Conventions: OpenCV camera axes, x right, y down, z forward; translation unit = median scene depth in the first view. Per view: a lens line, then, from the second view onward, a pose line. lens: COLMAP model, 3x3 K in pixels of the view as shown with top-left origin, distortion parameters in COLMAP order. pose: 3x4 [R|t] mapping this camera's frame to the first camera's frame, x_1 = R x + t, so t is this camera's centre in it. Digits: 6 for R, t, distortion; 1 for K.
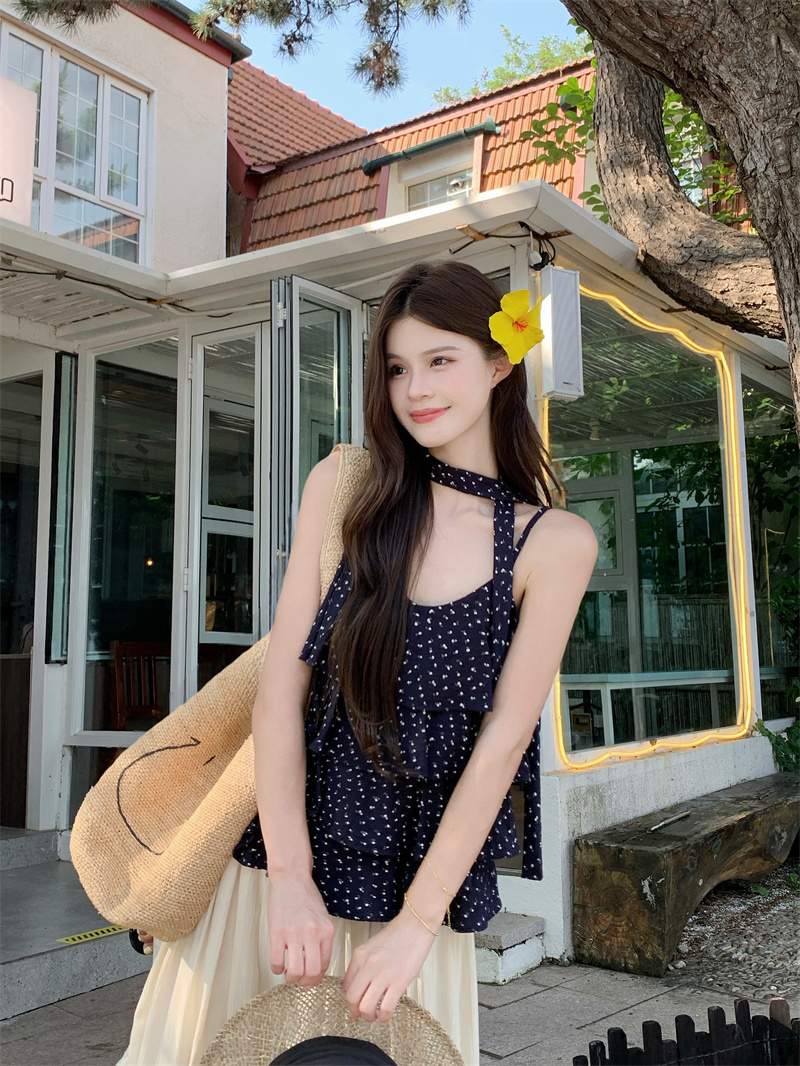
lens RADIAL K [[1139.3, 0, 445.5], [0, 1139.3, 499.8], [0, 0, 1]] dist [0.055873, -0.135529]
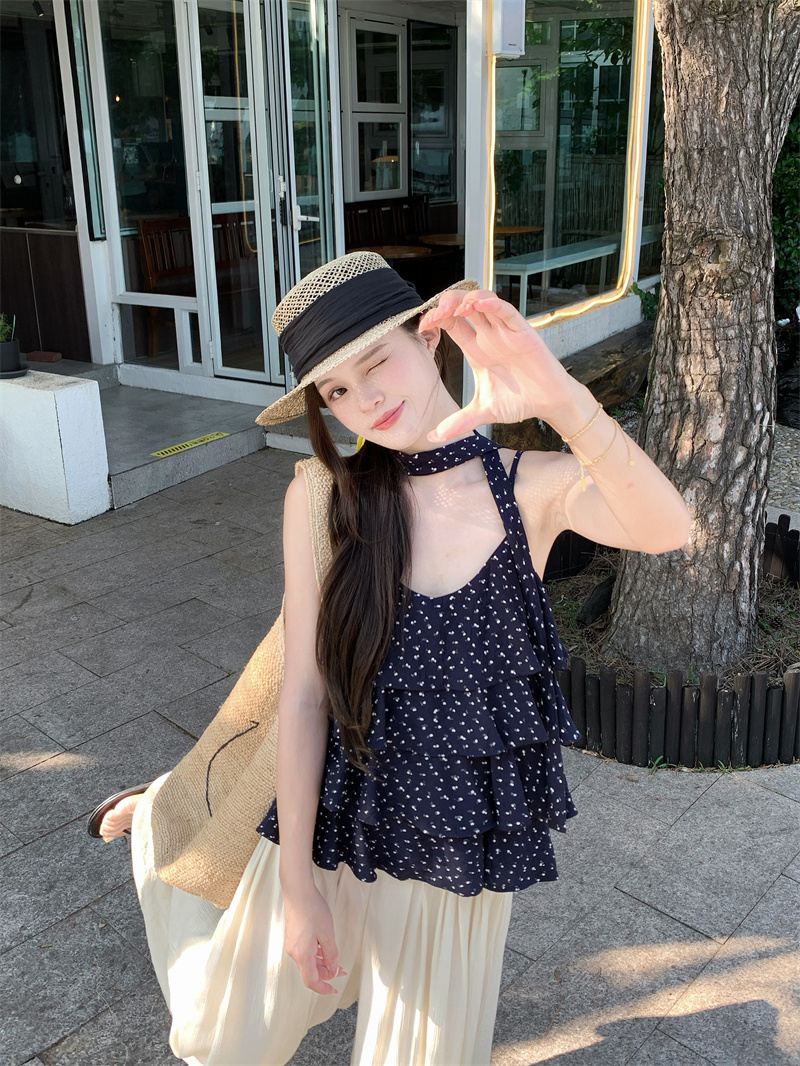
lens RADIAL K [[1017.1, 0, 420.9], [0, 1017.1, 487.3], [0, 0, 1]] dist [0.090387, -0.197942]
pose [[0.999297, -0.008829, 0.036433, -0.021860], [-0.008355, 0.894975, 0.446038, -0.127159], [-0.036545, -0.446029, 0.894272, -0.170386]]
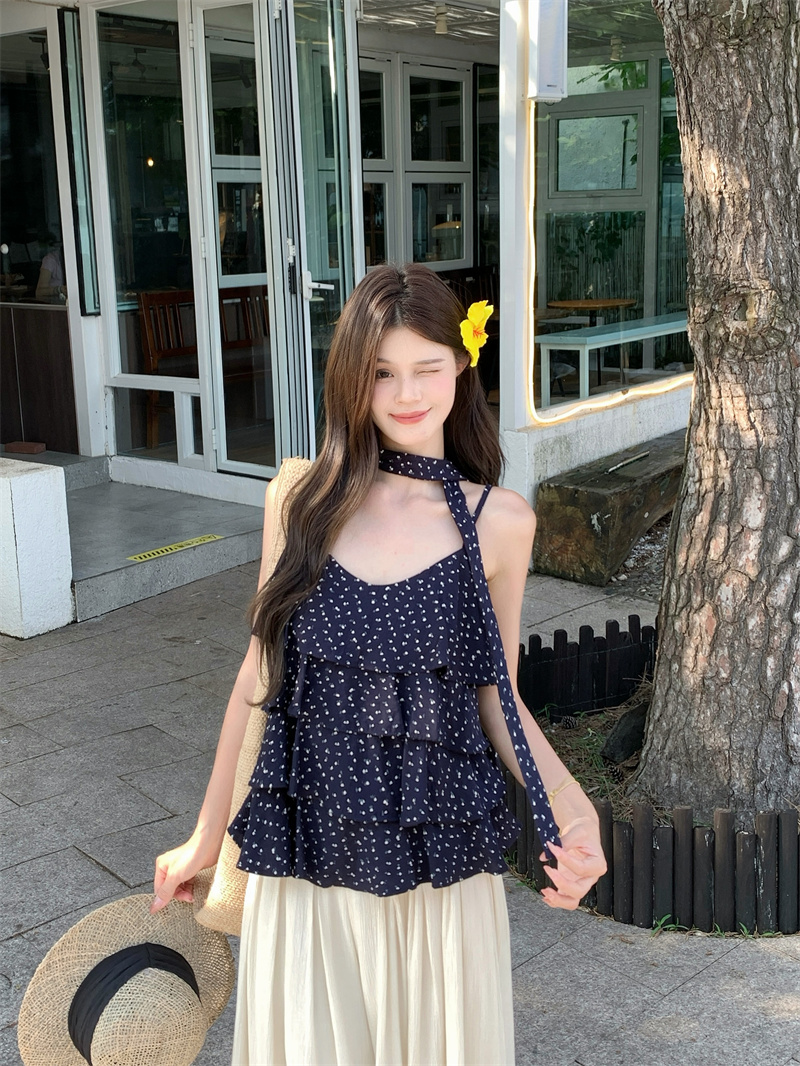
lens RADIAL K [[1291.5, 0, 411.4], [0, 1291.5, 471.2], [0, 0, 1]] dist [0.115334, -0.383279]
pose [[0.998353, 0.002509, -0.057320, 0.040513], [0.016502, 0.944273, 0.328751, -0.122027], [0.054950, -0.329155, 0.942676, -0.216119]]
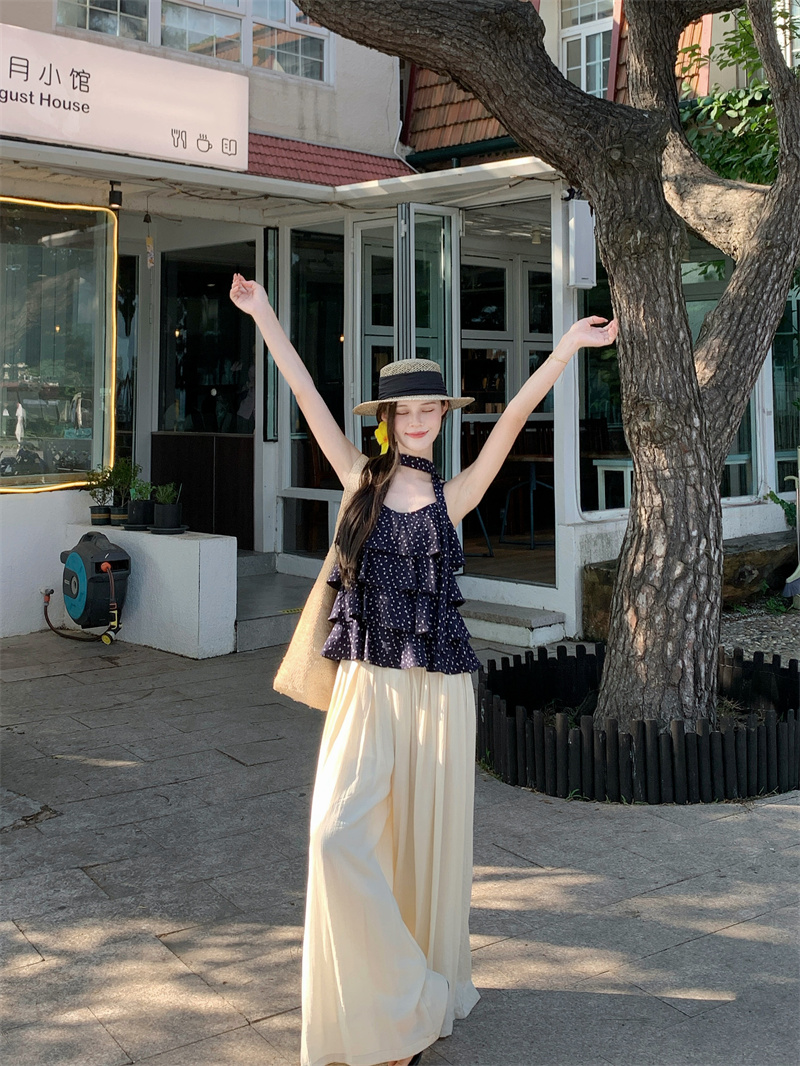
lens RADIAL K [[1264.8, 0, 416.2], [0, 1264.8, 328.6], [0, 0, 1]] dist [0.122761, -0.240952]
pose [[0.979621, -0.001685, -0.200846, 0.175001], [0.019187, 0.996177, 0.085225, -0.139075], [0.199935, -0.087341, 0.975909, -0.551798]]
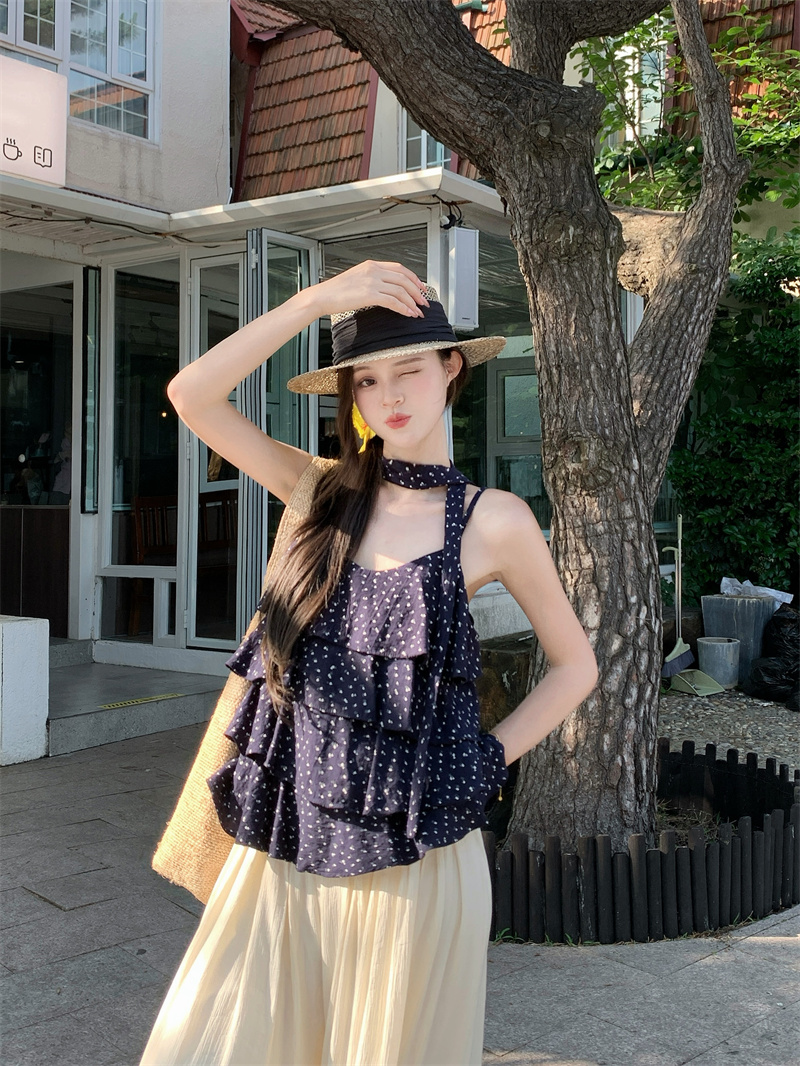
lens RADIAL K [[1214.3, 0, 405.5], [0, 1214.3, 444.4], [0, 0, 1]] dist [0.129385, -0.366087]
pose [[0.998239, 0.011401, -0.058211, 0.095777], [-0.005678, 0.995214, 0.097554, -0.071313], [0.059044, -0.097052, 0.993526, -0.343655]]
